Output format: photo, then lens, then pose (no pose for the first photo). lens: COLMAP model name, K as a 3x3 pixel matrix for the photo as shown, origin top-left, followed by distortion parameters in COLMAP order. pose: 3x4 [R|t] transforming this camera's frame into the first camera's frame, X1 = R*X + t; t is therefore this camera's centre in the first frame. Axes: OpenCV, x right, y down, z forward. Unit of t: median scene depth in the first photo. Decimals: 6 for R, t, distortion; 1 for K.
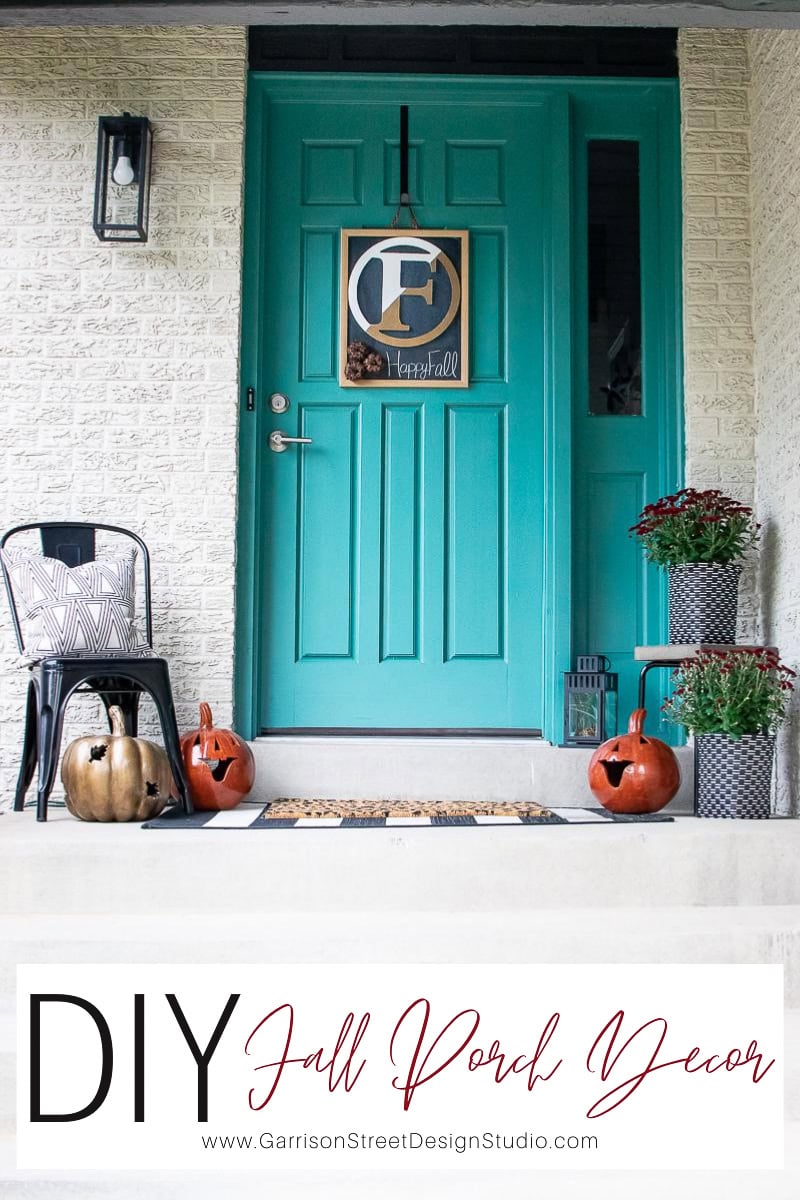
lens RADIAL K [[1841.0, 0, 417.8], [0, 1841.0, 600.8], [0, 0, 1]] dist [-0.152628, 0.000000]
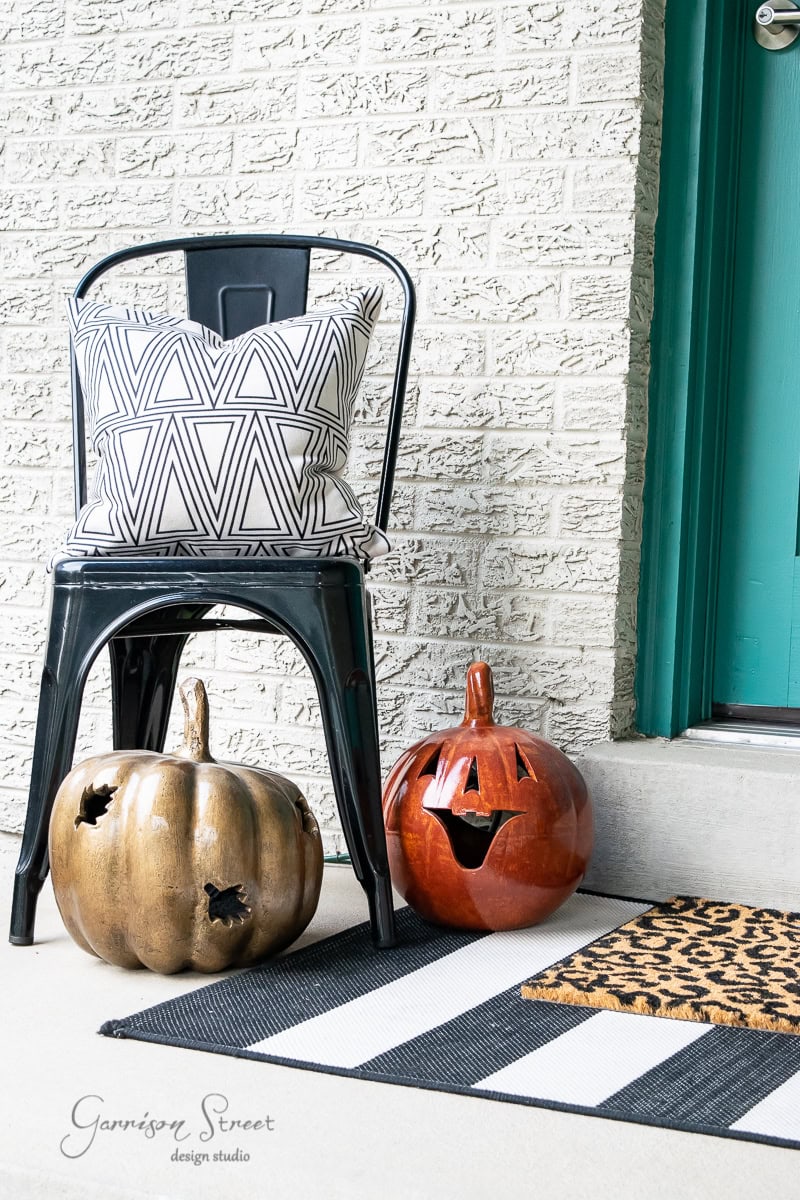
lens RADIAL K [[2091.2, 0, 351.8], [0, 2091.2, 650.6], [0, 0, 1]] dist [-0.022494, 0.000000]
pose [[0.869019, 0.057074, -0.491476, 0.083159], [0.007660, 0.991654, 0.128702, -0.007578], [0.494719, -0.115609, 0.861329, 0.539886]]
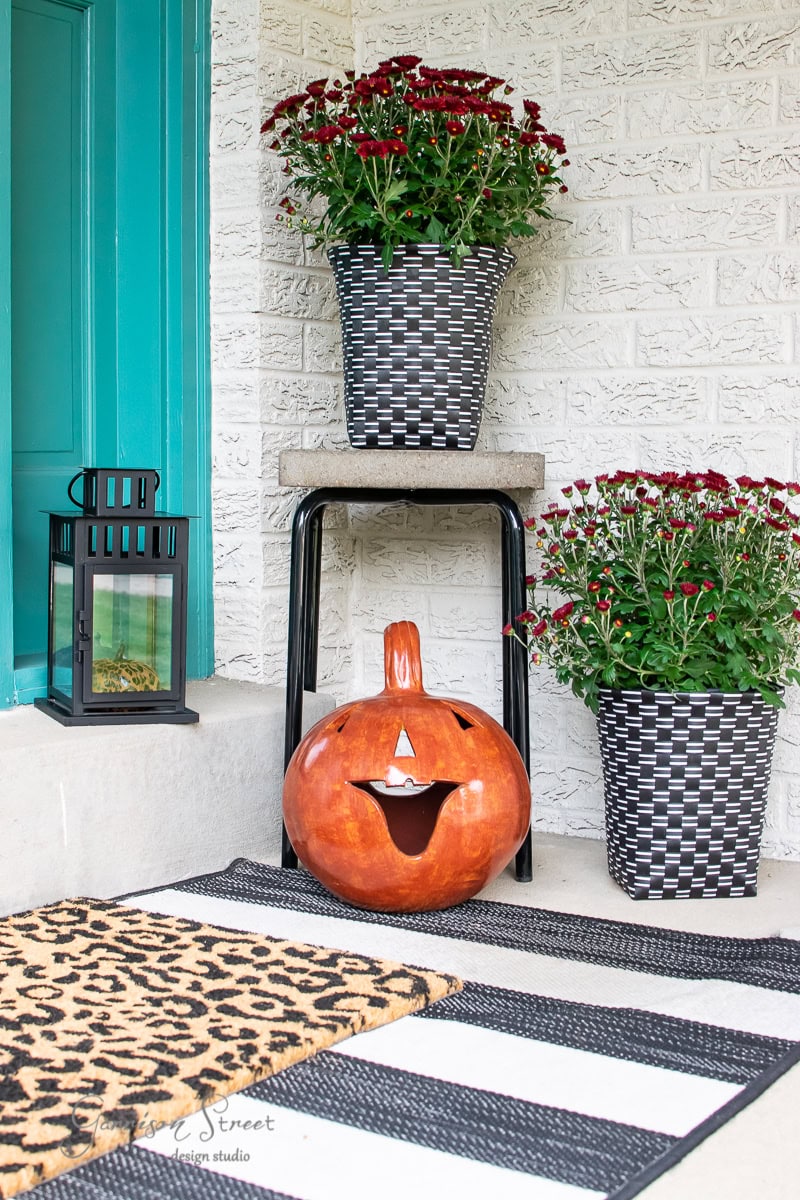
lens RADIAL K [[1841.0, 0, 390.3], [0, 1841.0, 580.4], [0, 0, 1]] dist [-0.152628, 0.000000]
pose [[0.571485, -0.058330, 0.818537, -0.175182], [-0.059692, 0.991873, 0.112357, 0.007107], [-0.818439, -0.113070, 0.563359, 0.729377]]
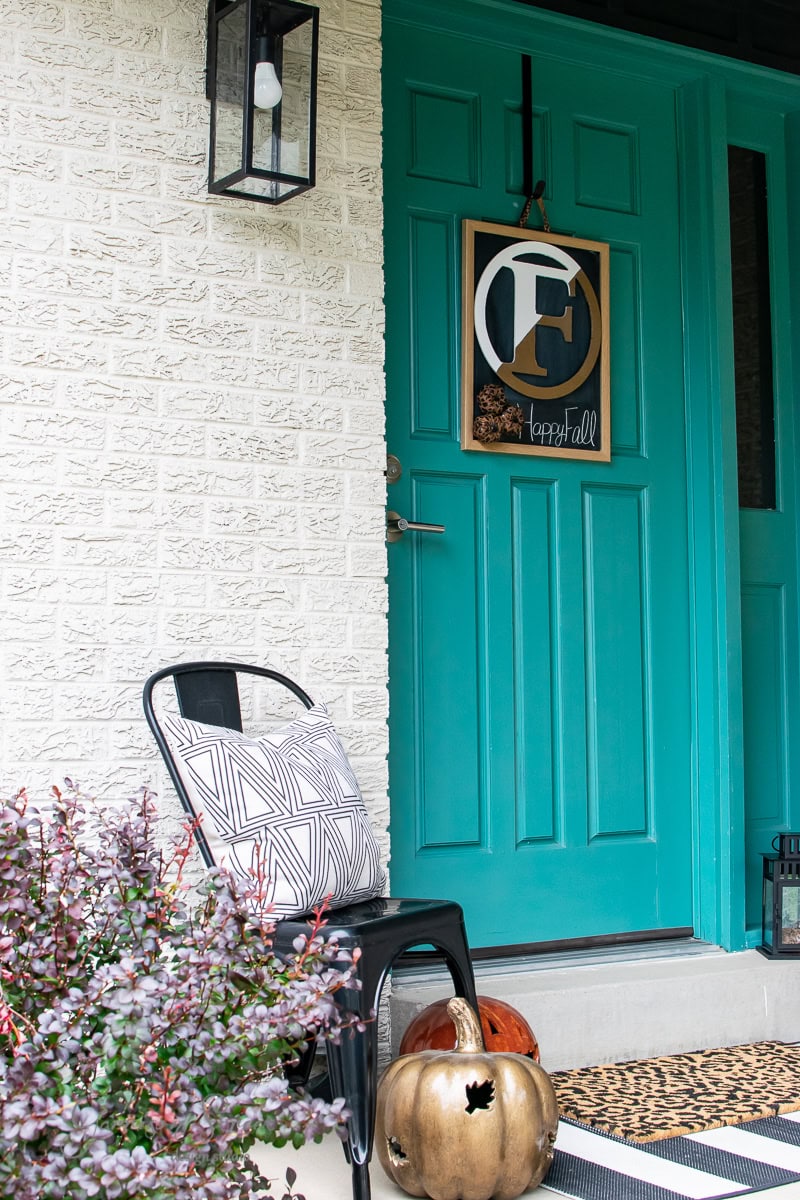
lens RADIAL K [[1841.0, 0, 407.3], [0, 1841.0, 591.1], [0, 0, 1]] dist [-0.152628, 0.000000]
pose [[0.849501, 0.021255, 0.527158, -0.431752], [-0.026116, 0.999657, 0.001778, -0.066185], [-0.526940, -0.015277, 0.849765, 0.438323]]
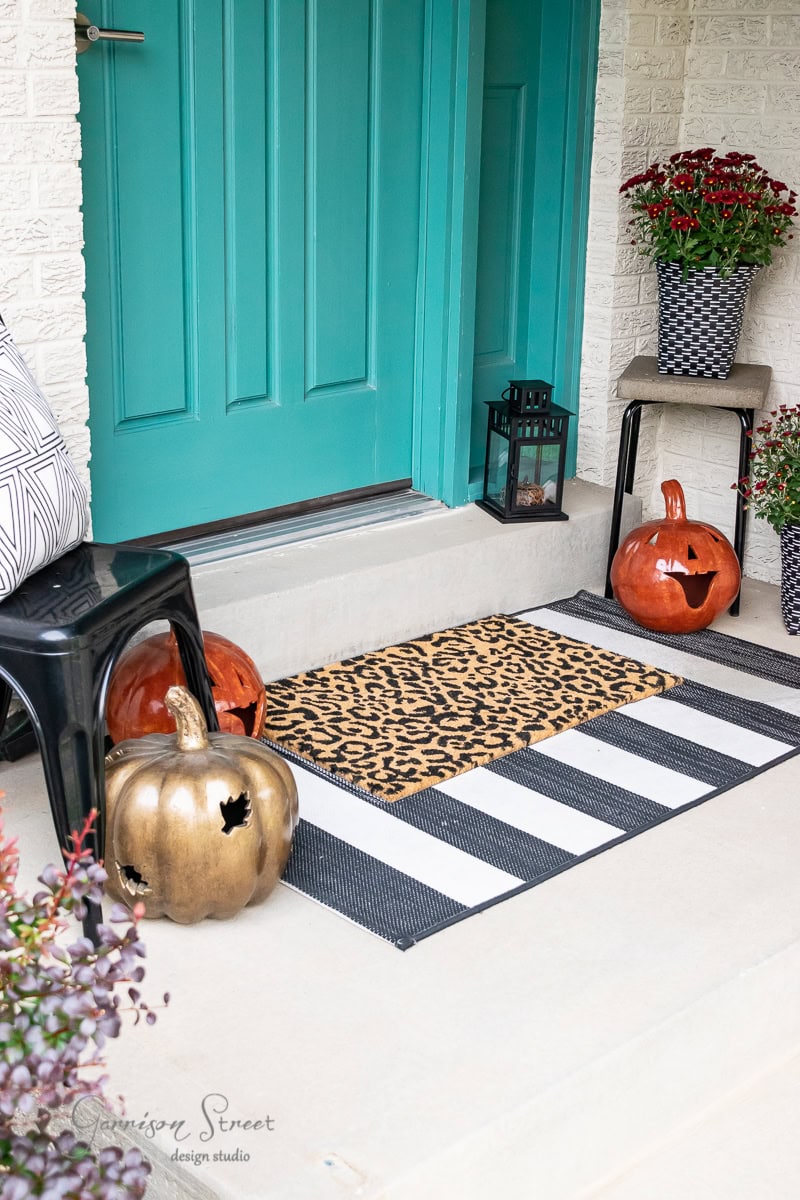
lens RADIAL K [[1718.3, 0, 391.0], [0, 1718.3, 597.3], [0, 0, 1]] dist [-0.019020, 0.000000]
pose [[0.727692, -0.202550, 0.655315, -0.375122], [-0.069846, 0.928555, 0.364565, -0.124910], [-0.682338, -0.311063, 0.661554, 0.572673]]
